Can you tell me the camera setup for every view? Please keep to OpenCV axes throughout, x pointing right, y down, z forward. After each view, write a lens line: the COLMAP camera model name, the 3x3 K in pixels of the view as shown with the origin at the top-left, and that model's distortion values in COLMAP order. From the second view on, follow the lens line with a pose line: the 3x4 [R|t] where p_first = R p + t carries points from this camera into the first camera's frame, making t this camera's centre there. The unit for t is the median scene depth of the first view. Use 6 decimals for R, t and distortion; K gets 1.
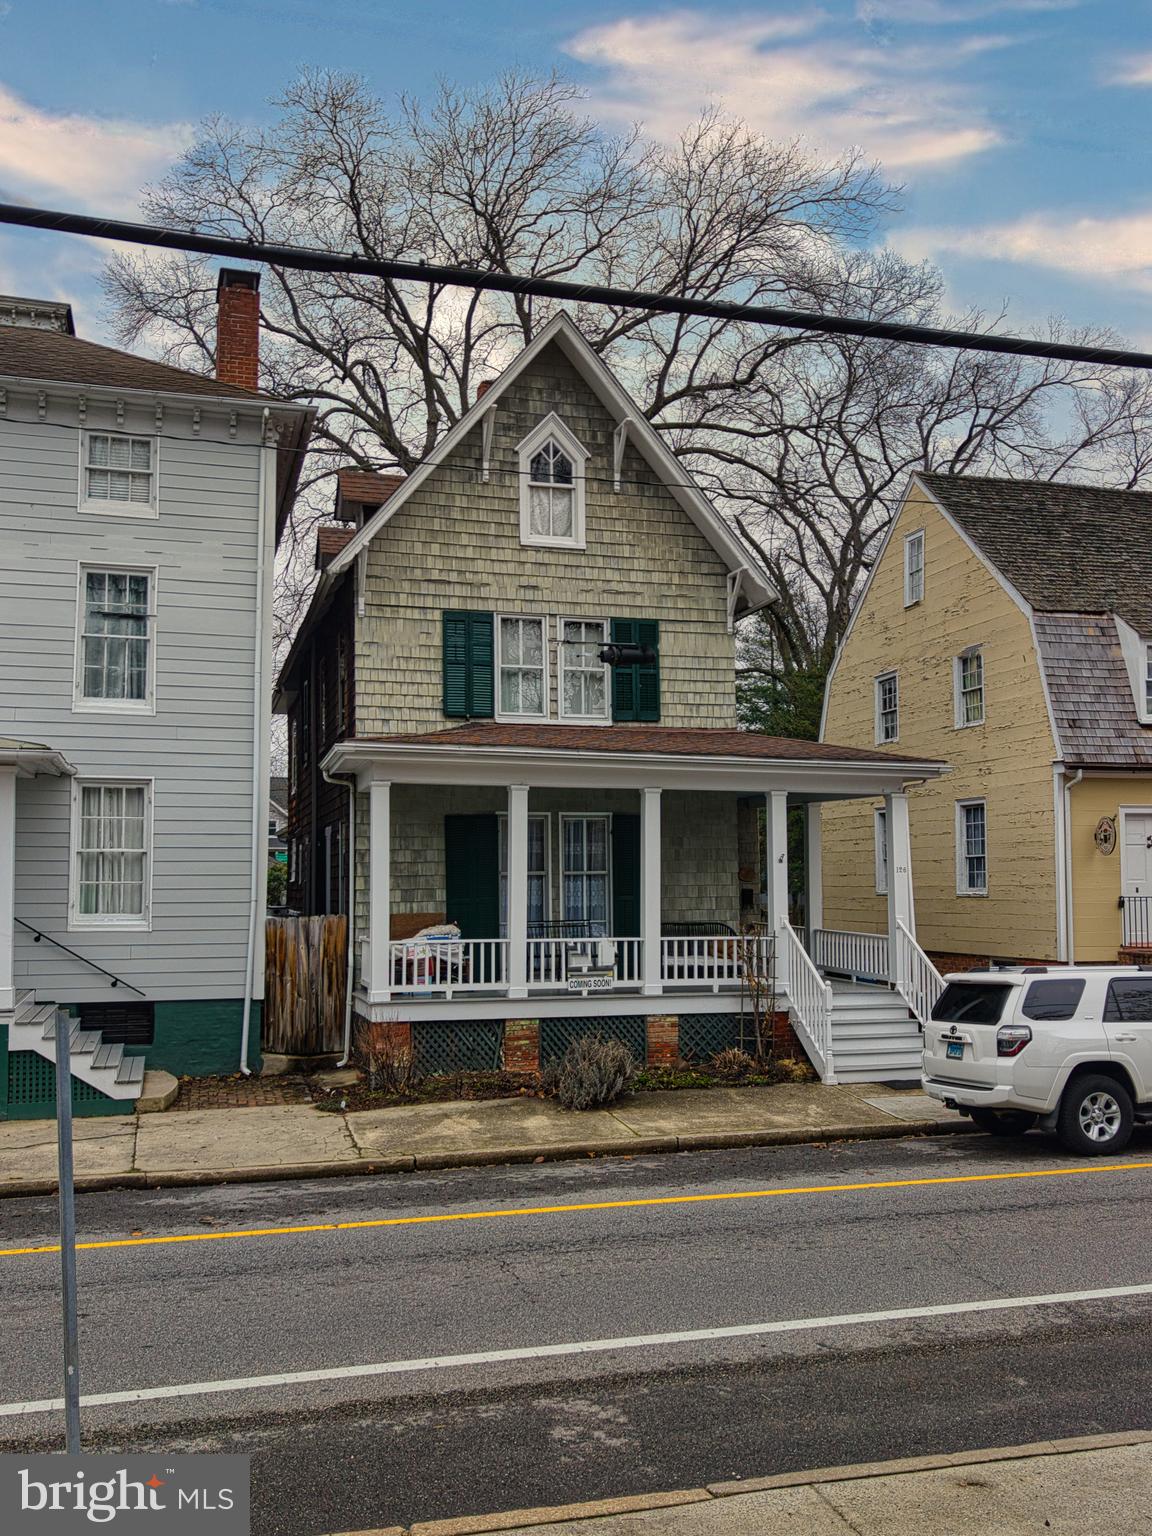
lens RADIAL K [[1402.6, 0, 631.8], [0, 1402.6, 803.1], [0, 0, 1]] dist [0.146537, -0.366229]
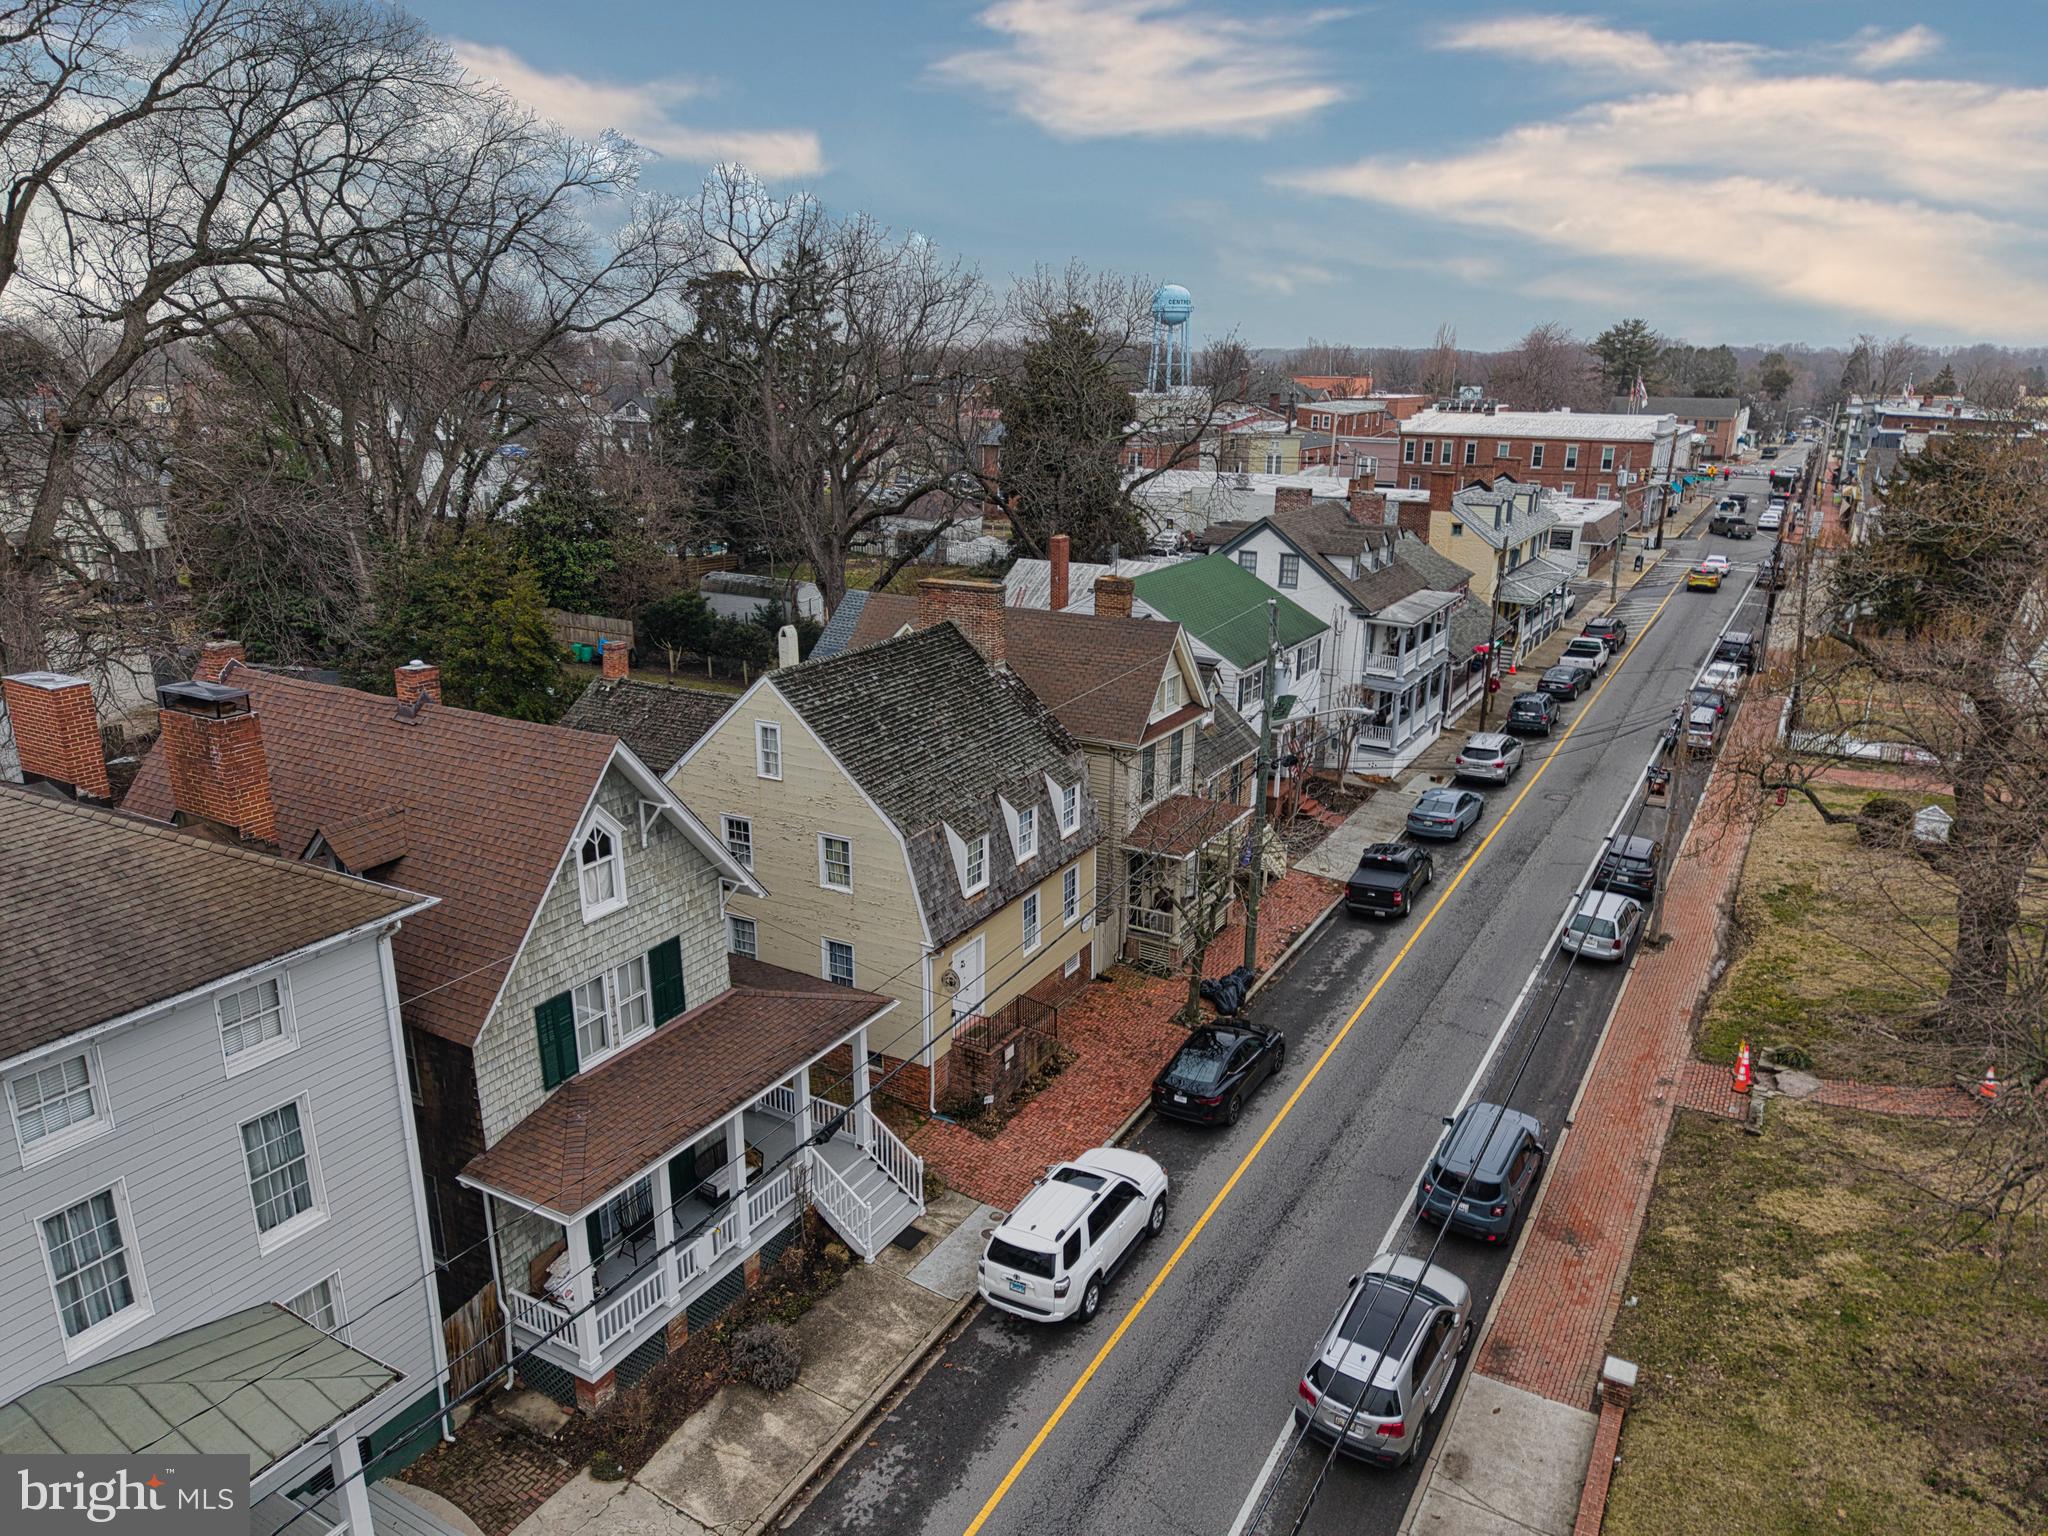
lens RADIAL K [[1365.6, 0, 1024.0], [0, 1365.6, 768.0], [0, 0, 1]] dist [0.027754, -0.029986]
pose [[0.736806, -0.188687, 0.649241, -0.521034], [-0.044599, 0.944612, 0.325144, -0.690410], [-0.674632, -0.268523, 0.687581, 0.027333]]
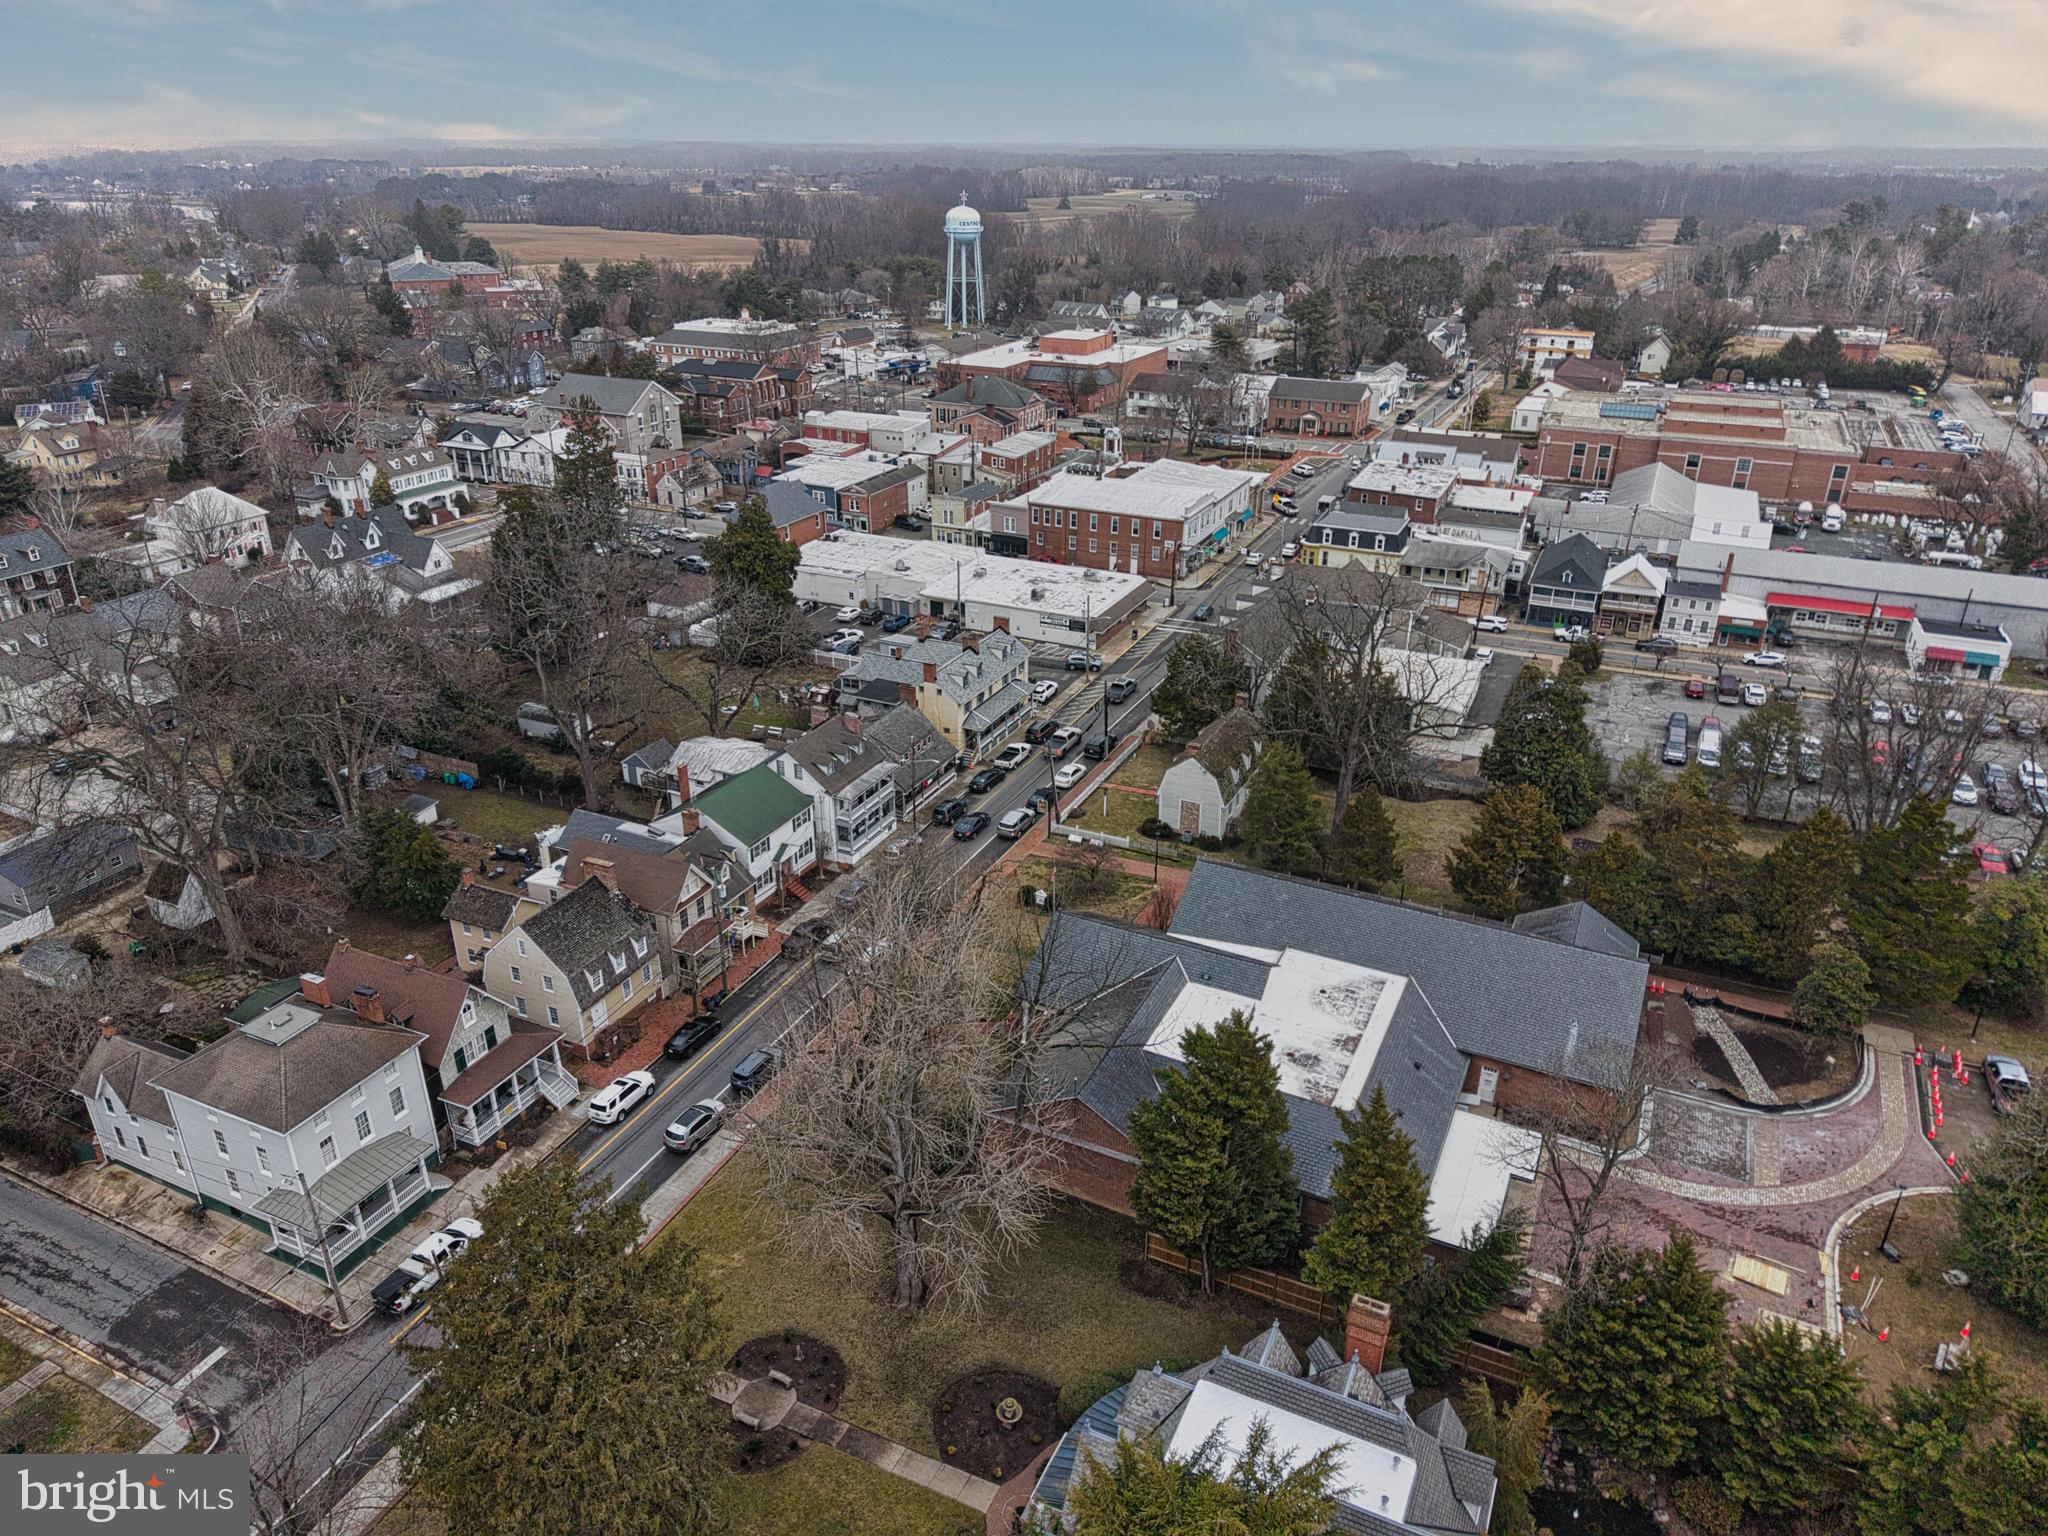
lens RADIAL K [[1372.8, 0, 1024.0], [0, 1372.8, 768.0], [0, 0, 1]] dist [0.028520, -0.032320]
pose [[0.675691, -0.306488, 0.670452, -1.503162], [-0.041256, 0.892330, 0.449495, -2.858237], [-0.736029, -0.331380, 0.590295, -2.460029]]
